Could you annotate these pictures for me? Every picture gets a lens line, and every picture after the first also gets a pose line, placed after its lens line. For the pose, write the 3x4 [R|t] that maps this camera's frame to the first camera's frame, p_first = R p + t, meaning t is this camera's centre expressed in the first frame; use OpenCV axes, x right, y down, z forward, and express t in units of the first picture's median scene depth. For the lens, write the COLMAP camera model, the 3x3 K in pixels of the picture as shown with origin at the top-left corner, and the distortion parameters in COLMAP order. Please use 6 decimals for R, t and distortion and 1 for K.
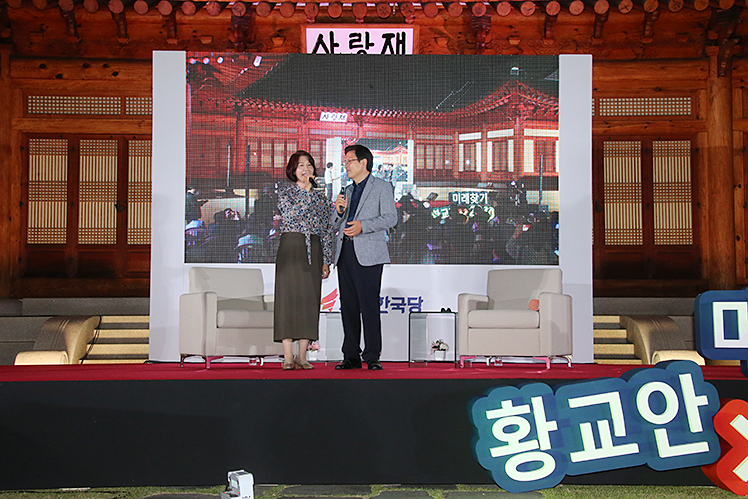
lens RADIAL K [[1177.1, 0, 374.0], [0, 1177.1, 249.5], [0, 0, 1]] dist [0.424238, 0.031690]
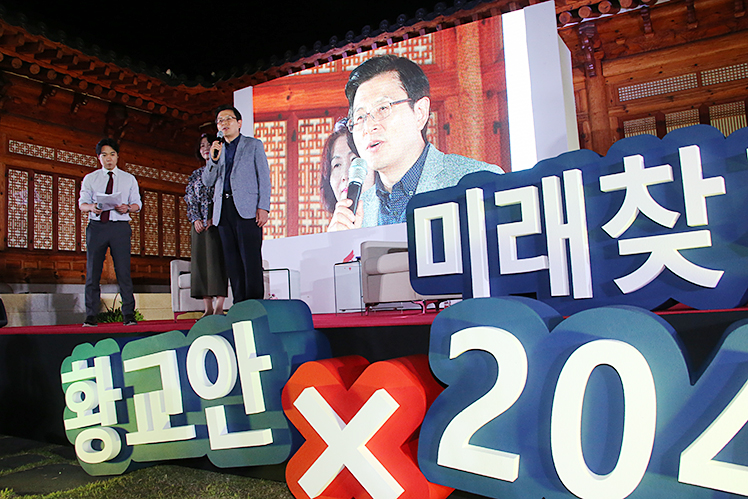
lens RADIAL K [[595.7, 0, 374.0], [0, 595.7, 249.5], [0, 0, 1]] dist [-0.041279, 0.012613]
pose [[0.839013, -0.073830, -0.539079, 0.481434], [0.073516, 0.997048, -0.022133, 0.077189], [0.539122, -0.021061, 0.841965, 0.778419]]
